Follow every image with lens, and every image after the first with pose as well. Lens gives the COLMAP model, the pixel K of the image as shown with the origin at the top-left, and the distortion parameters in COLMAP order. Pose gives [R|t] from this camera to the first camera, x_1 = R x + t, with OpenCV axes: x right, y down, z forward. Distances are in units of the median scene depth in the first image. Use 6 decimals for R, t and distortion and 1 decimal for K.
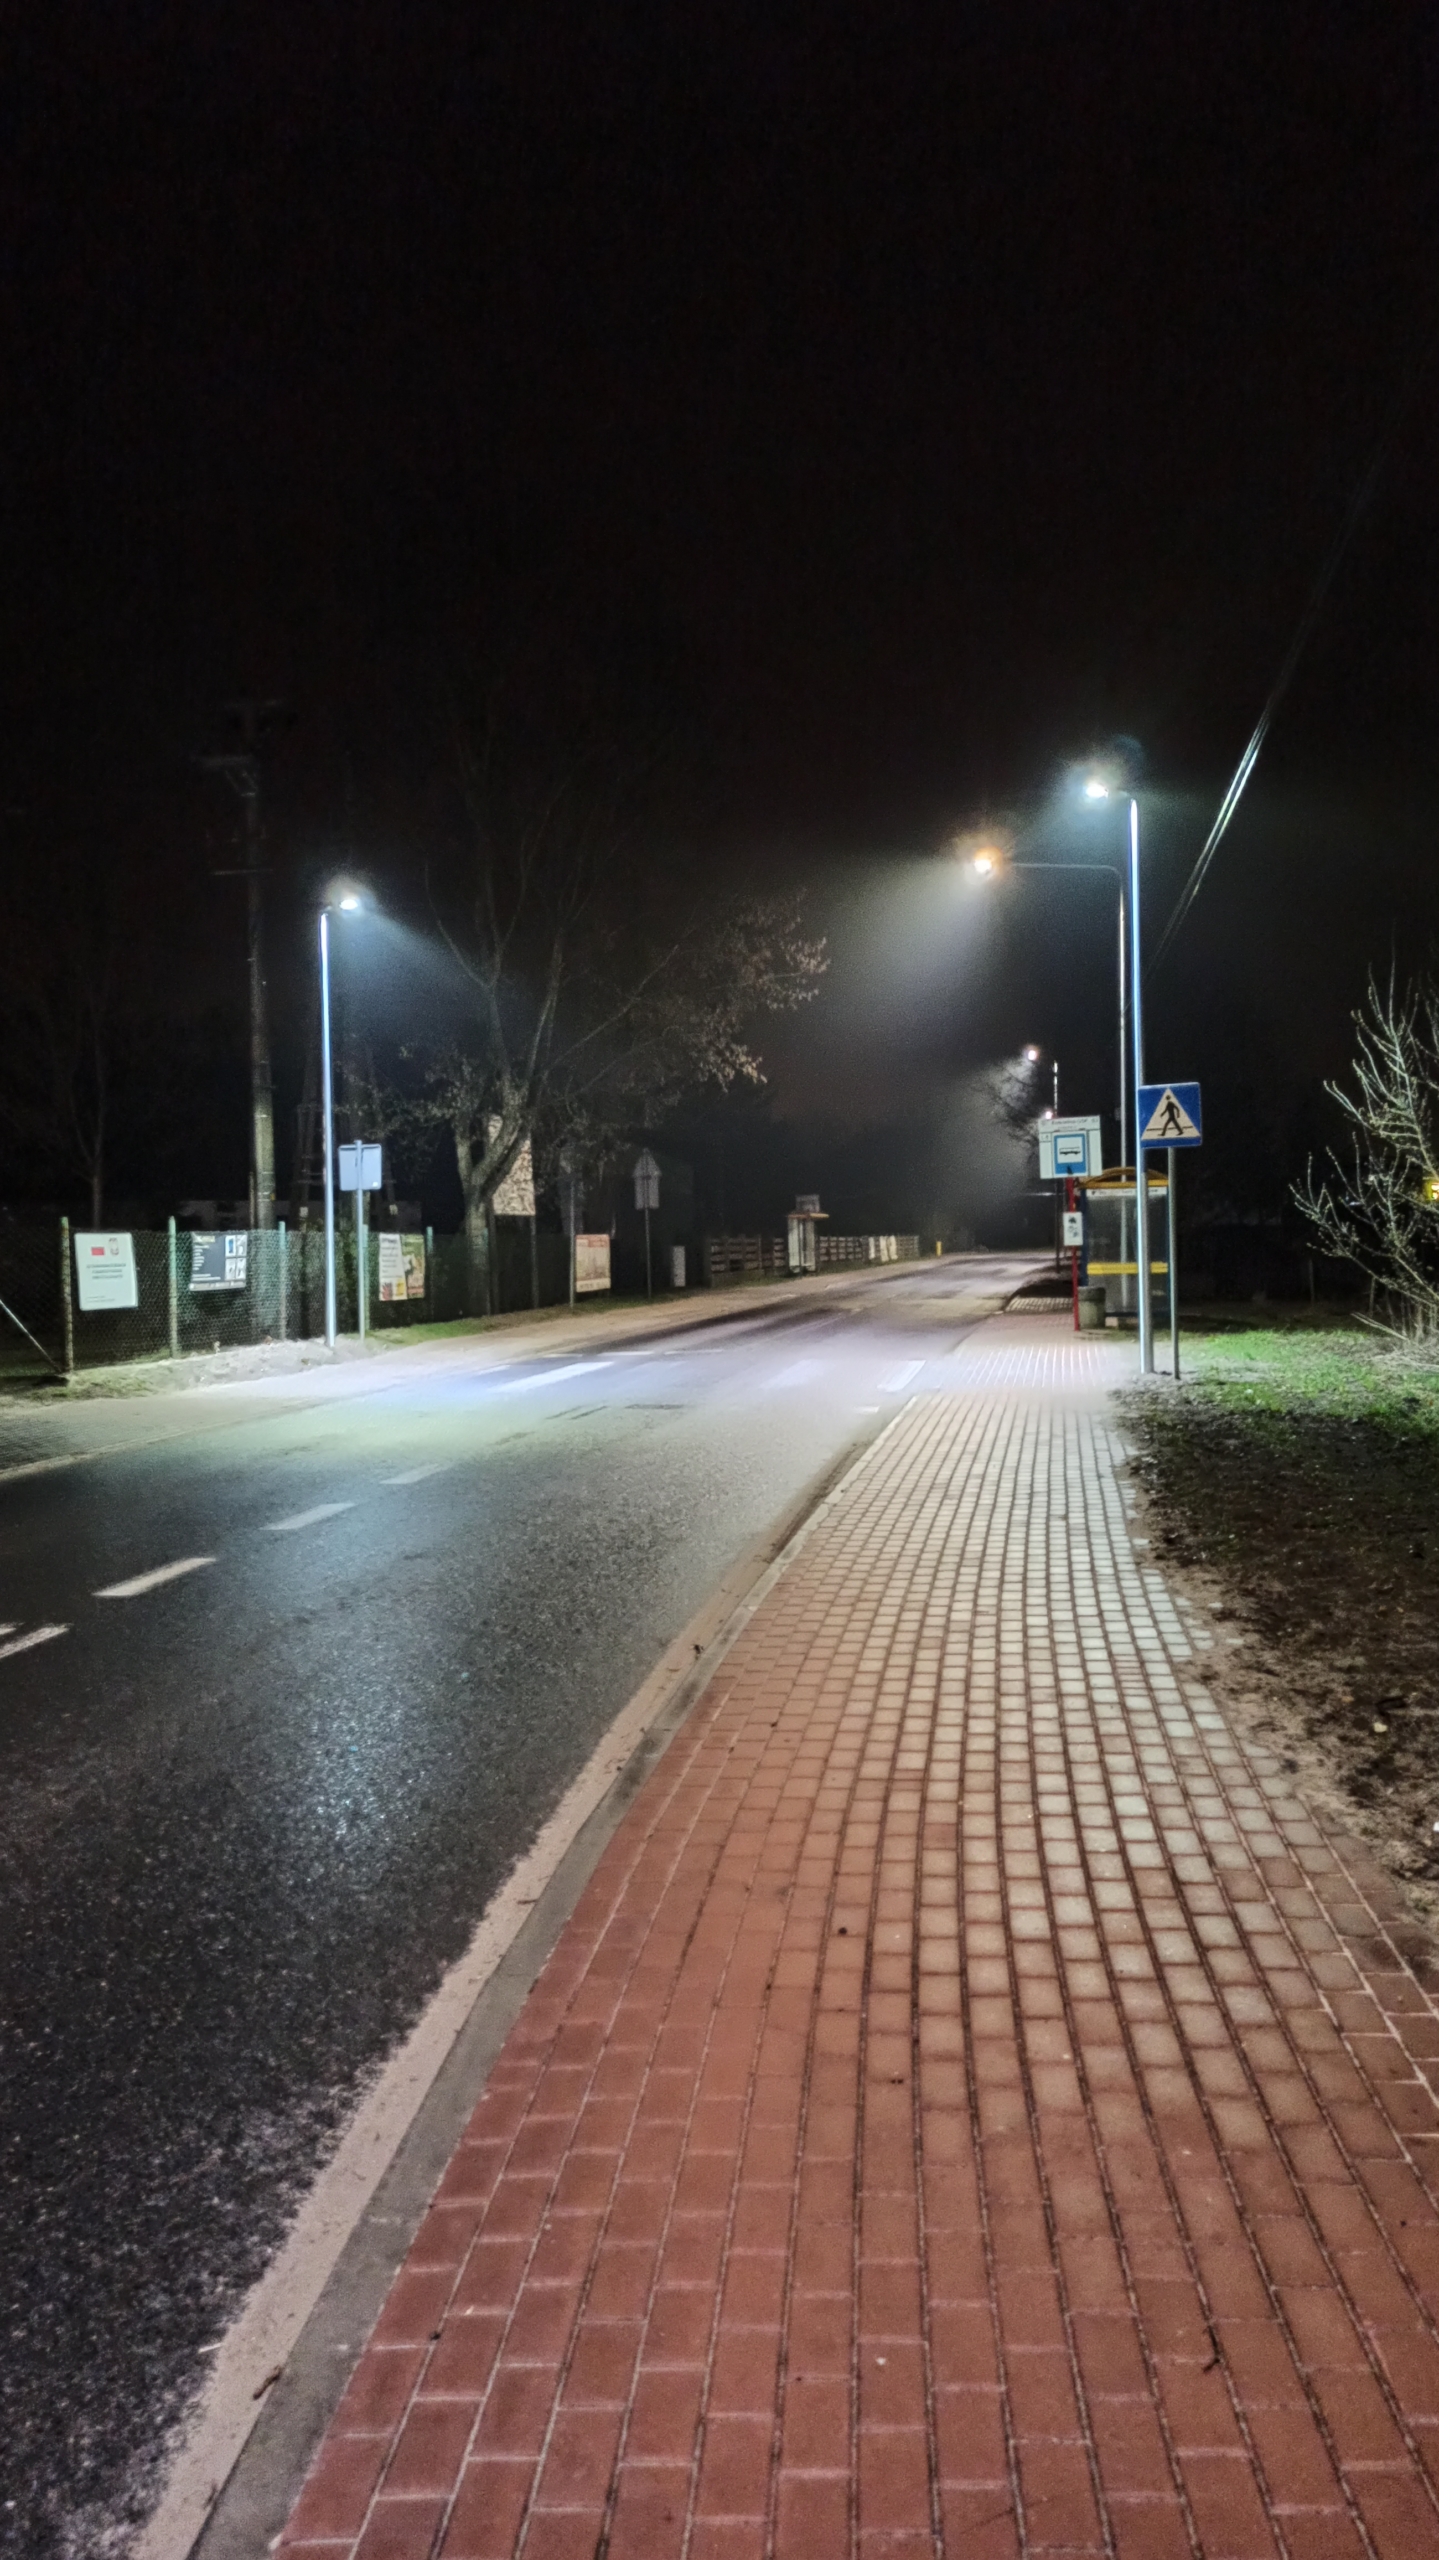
lens RADIAL K [[1952.6, 0, 719.4], [0, 1952.6, 1272.6], [0, 0, 1]] dist [-0.002152, -0.000345]
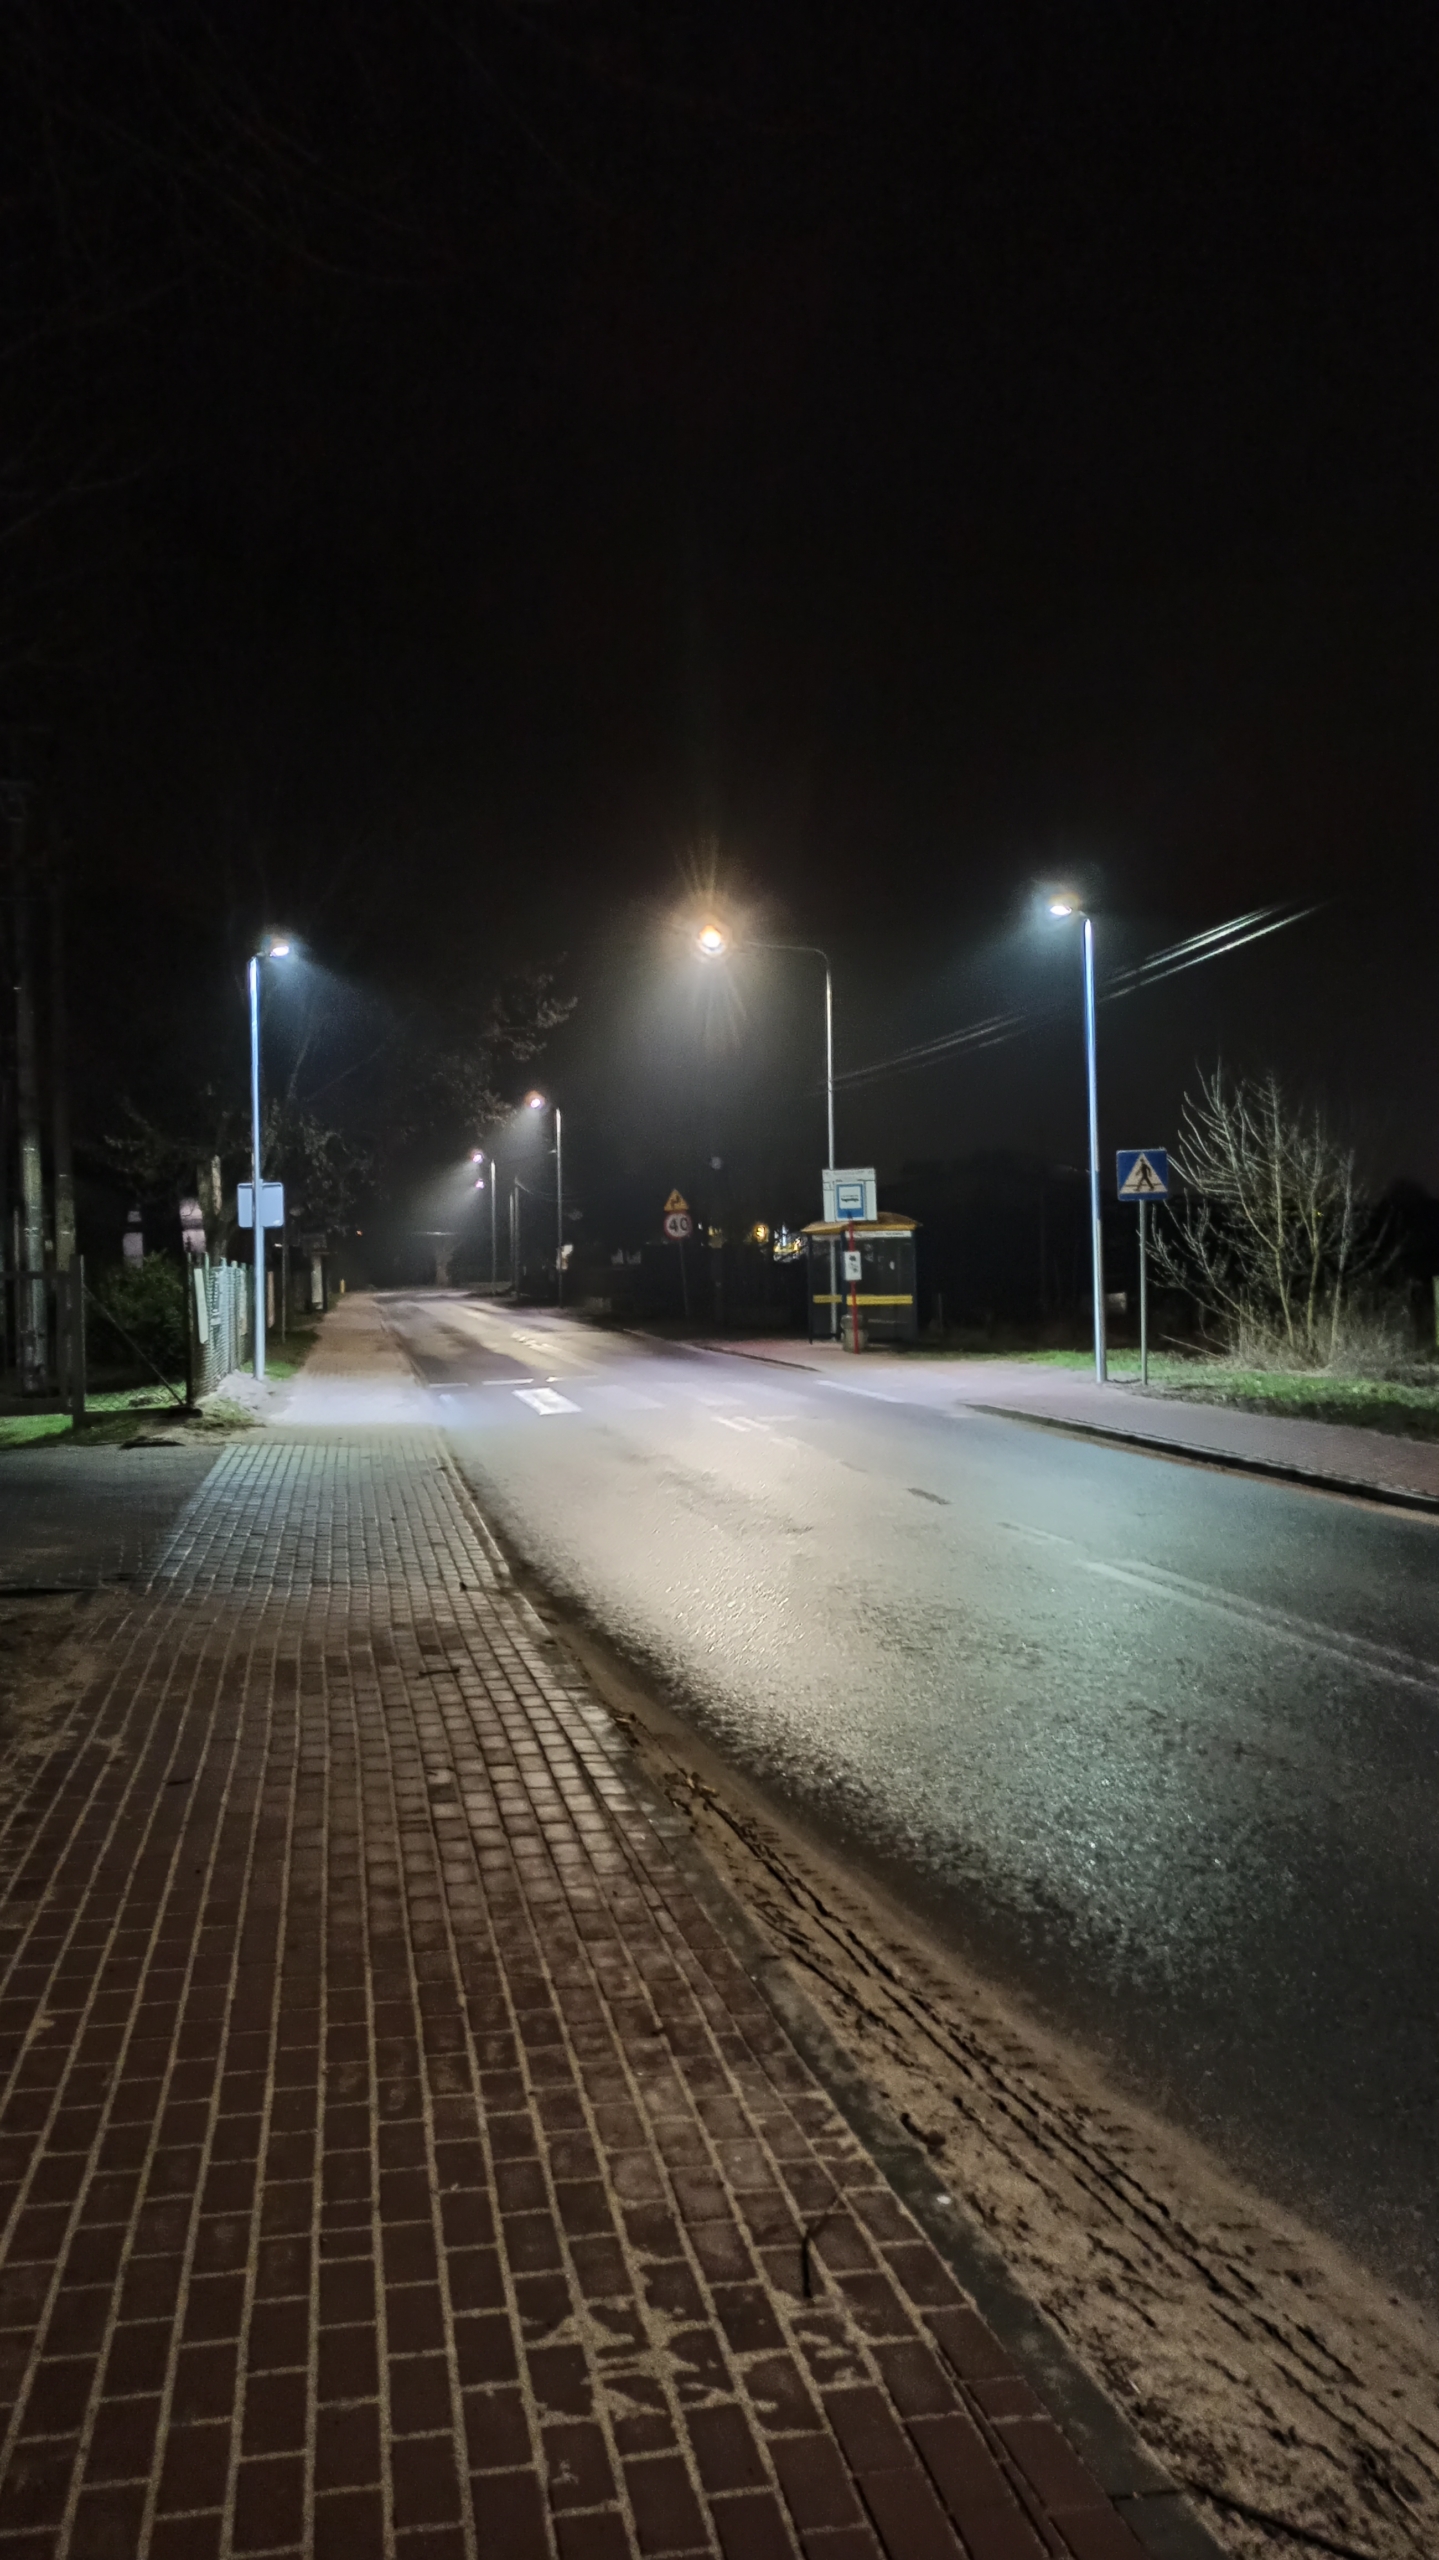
lens RADIAL K [[1952.6, 0, 719.1], [0, 1952.6, 1281.0], [0, 0, 1]] dist [-0.002152, -0.000345]
pose [[0.934949, 0.000207, 0.354782, -0.312118], [0.005440, 0.999874, -0.014918, 0.003380], [-0.354741, 0.015878, 0.934830, -0.049355]]
